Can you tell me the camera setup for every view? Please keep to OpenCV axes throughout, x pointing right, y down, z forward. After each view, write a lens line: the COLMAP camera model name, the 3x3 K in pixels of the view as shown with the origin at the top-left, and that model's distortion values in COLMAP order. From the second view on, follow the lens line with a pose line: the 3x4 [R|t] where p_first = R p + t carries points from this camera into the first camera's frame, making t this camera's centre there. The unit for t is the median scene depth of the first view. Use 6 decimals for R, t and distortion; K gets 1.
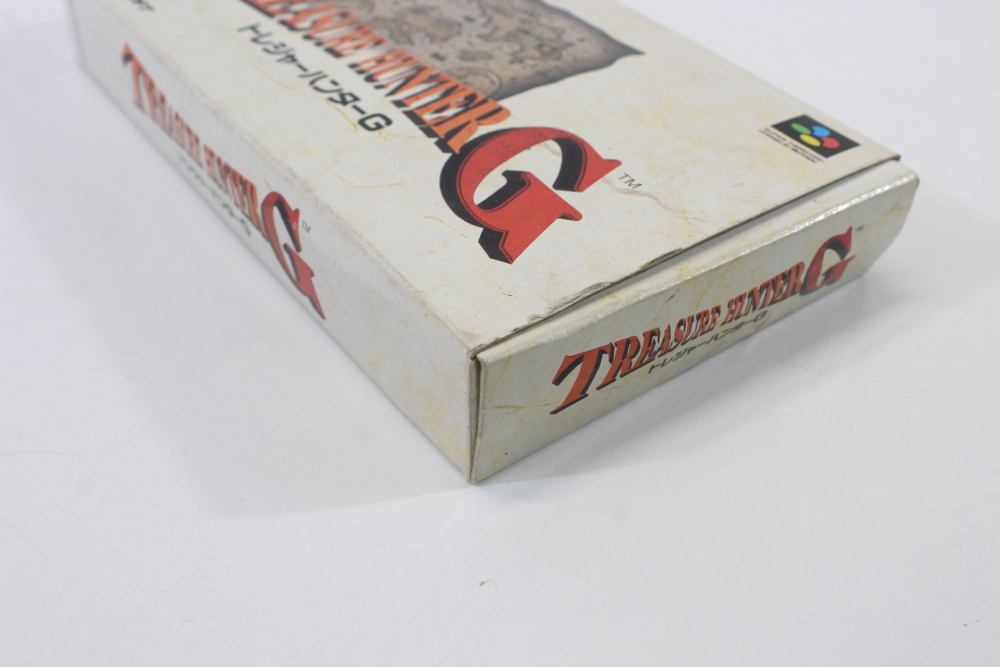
lens RADIAL K [[1065.0, 0, 505.7], [0, 1065.0, 334.5], [0, 0, 1]] dist [-0.092205, 0.000000]
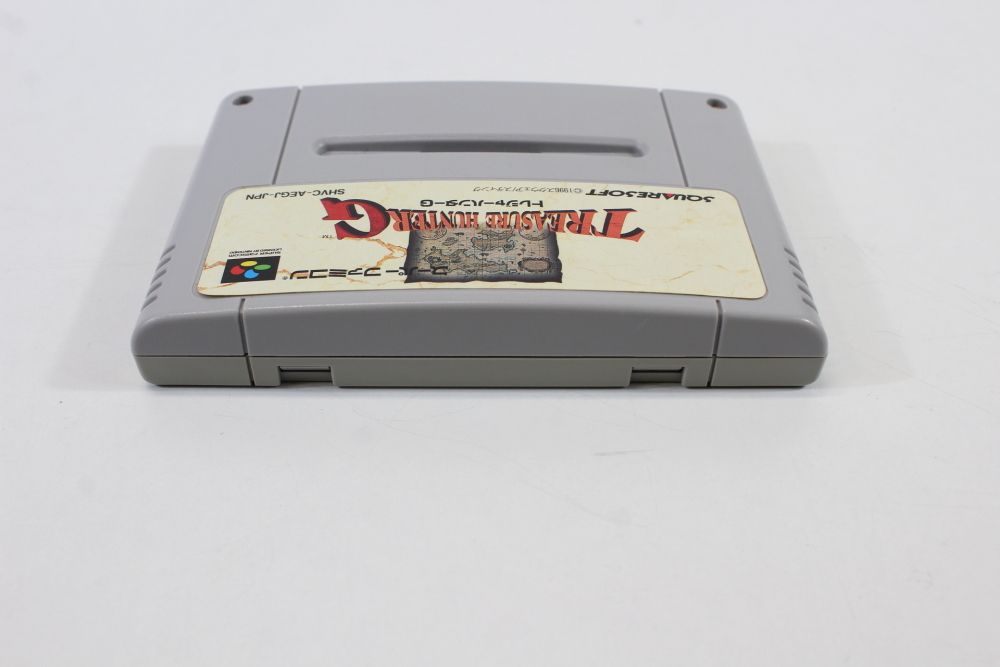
lens RADIAL K [[1065.0, 0, 499.0], [0, 1065.0, 331.8], [0, 0, 1]] dist [-0.092205, 0.000000]
pose [[-0.588318, 0.521535, -0.617967, 1.468183], [-0.529816, 0.328718, 0.781818, -2.134480], [0.610882, 0.787367, 0.082927, 1.139414]]
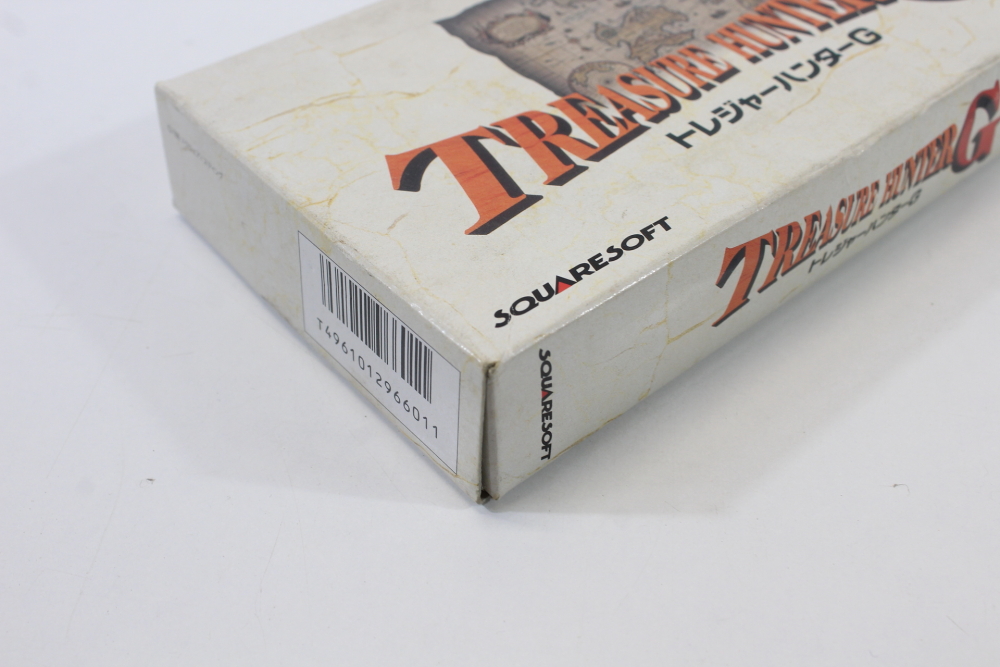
lens RADIAL K [[1065.0, 0, 507.2], [0, 1065.0, 335.0], [0, 0, 1]] dist [-0.092205, 0.000000]
pose [[-0.056347, -0.710099, 0.701844, -1.038344], [0.669063, 0.494914, 0.554450, -0.864788], [-0.741067, 0.500819, 0.447214, 0.952928]]
